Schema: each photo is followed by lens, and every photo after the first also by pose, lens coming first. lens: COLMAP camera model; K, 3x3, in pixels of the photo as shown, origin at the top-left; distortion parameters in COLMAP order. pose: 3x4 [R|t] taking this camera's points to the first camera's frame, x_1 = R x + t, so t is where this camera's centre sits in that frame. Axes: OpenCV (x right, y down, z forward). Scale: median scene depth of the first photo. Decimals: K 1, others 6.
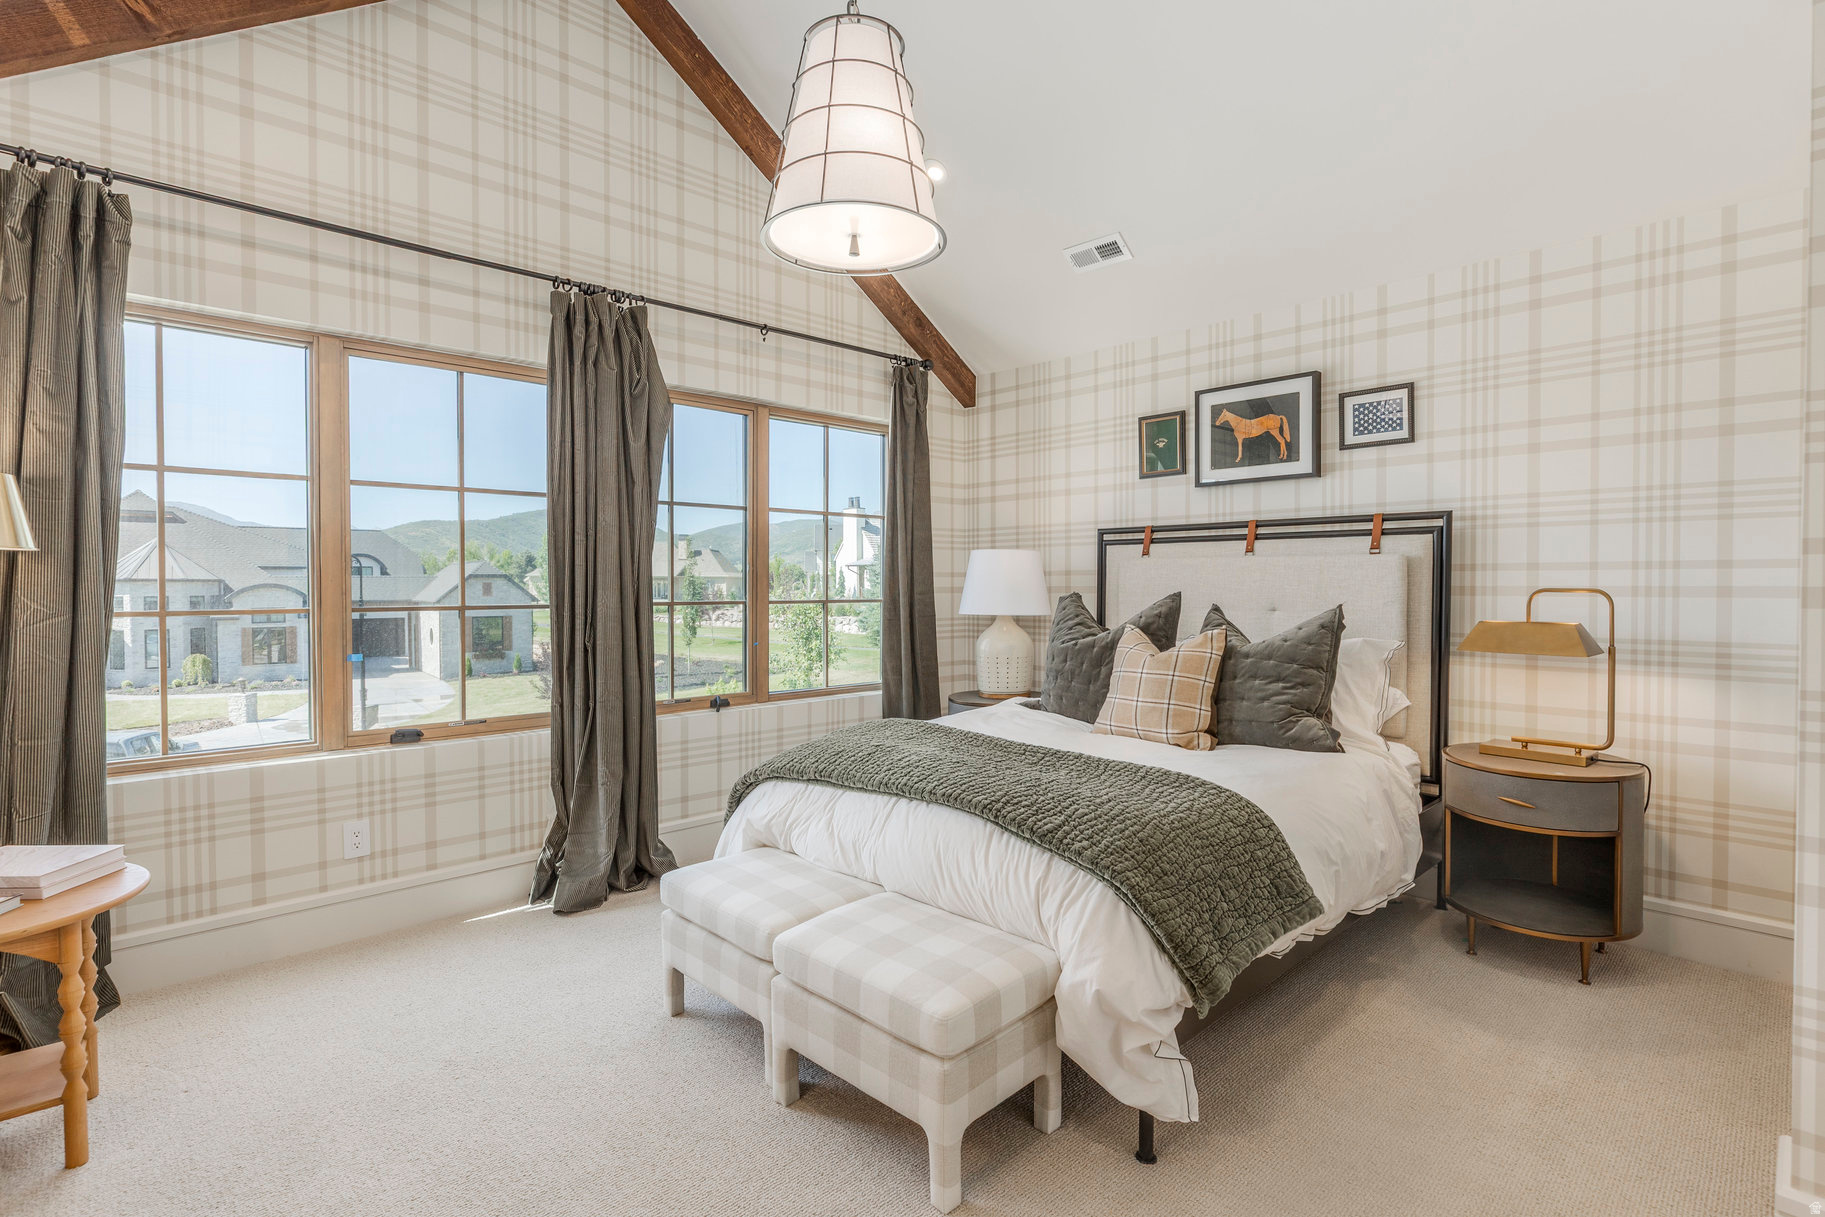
lens RADIAL K [[875.7, 0, 914.5], [0, 875.7, 621.9], [0, 0, 1]] dist [-0.008259, 0.001904]
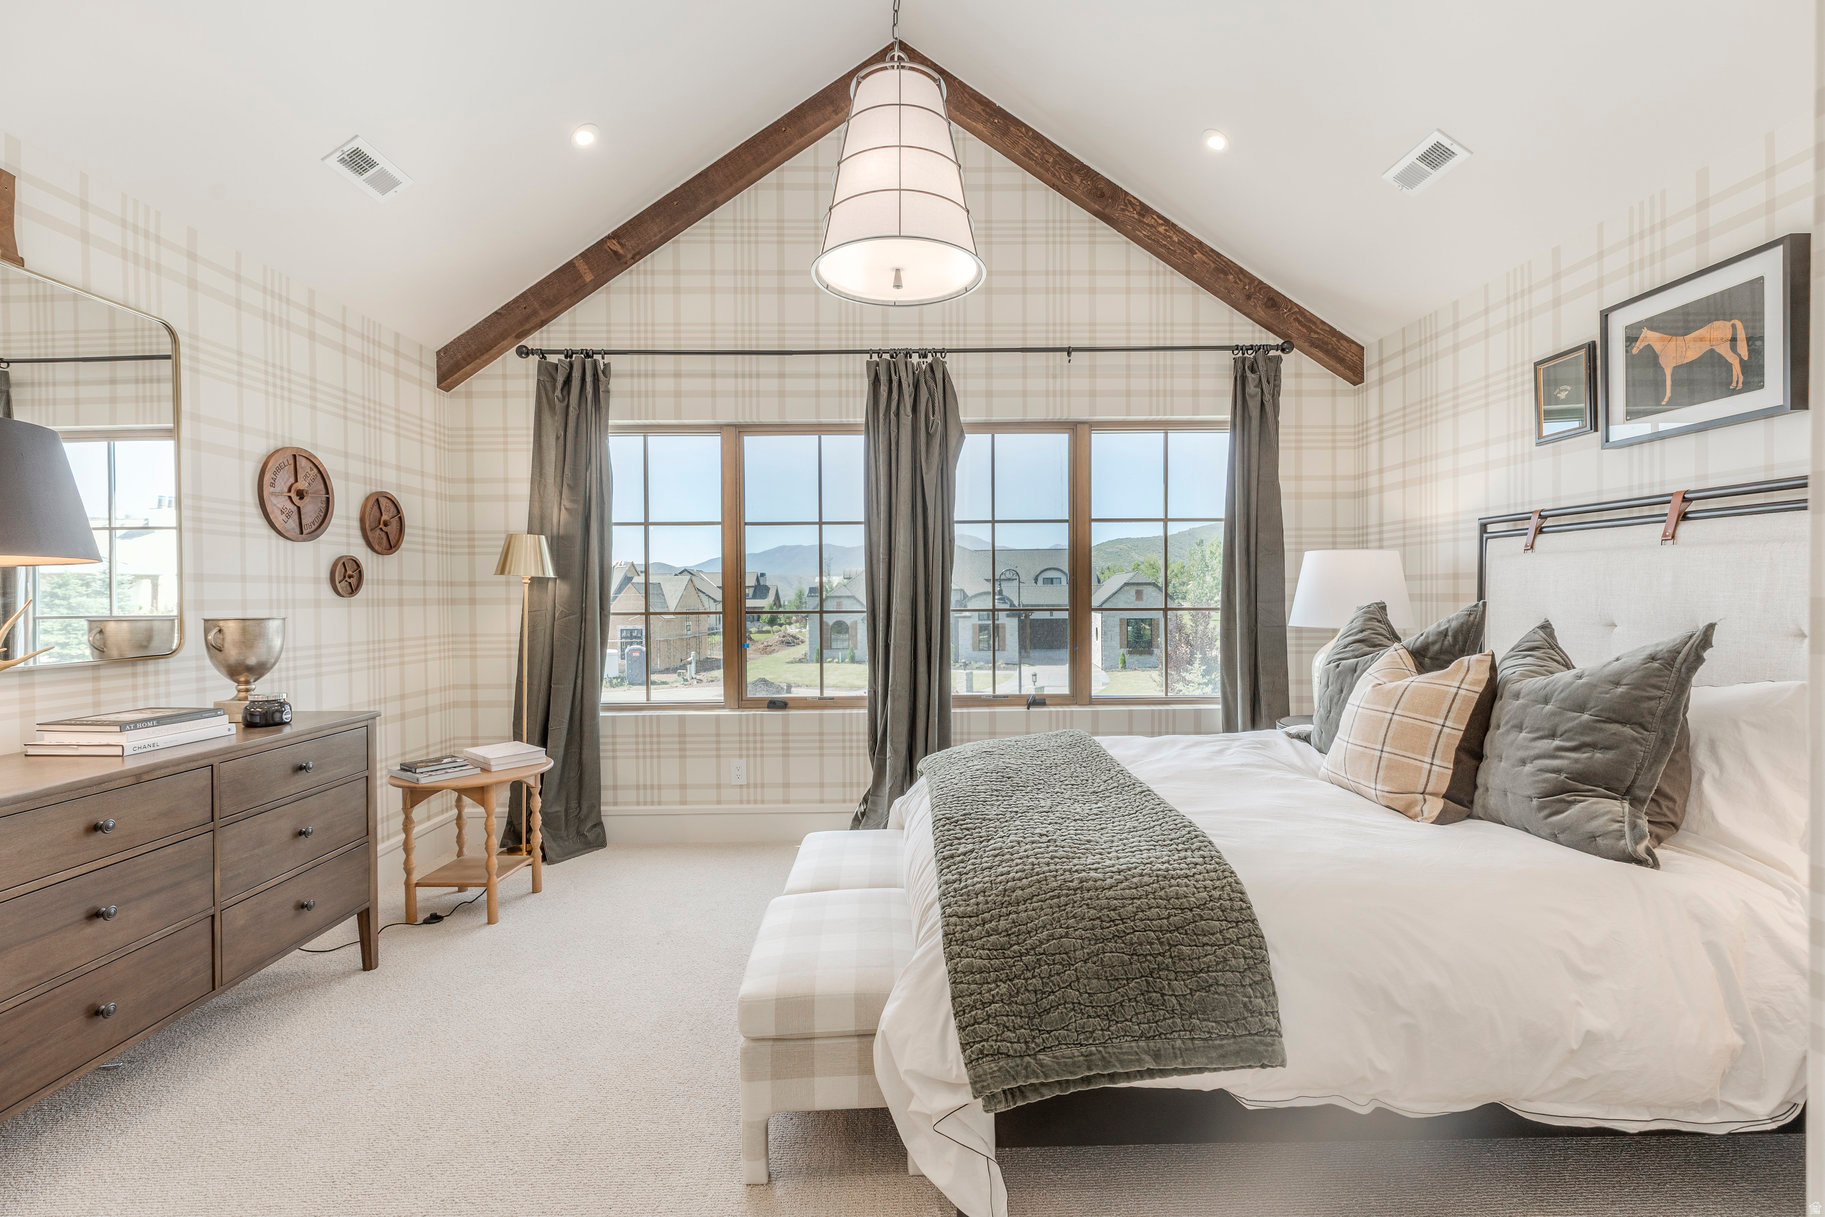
lens RADIAL K [[826.4, 0, 990.8], [0, 826.4, 618.7], [0, 0, 1]] dist [0.006284, -0.000188]
pose [[0.734661, 0.017429, -0.678211, 0.439460], [-0.022704, 0.999742, 0.001099, -0.011184], [0.678055, 0.014591, 0.734866, 0.206797]]
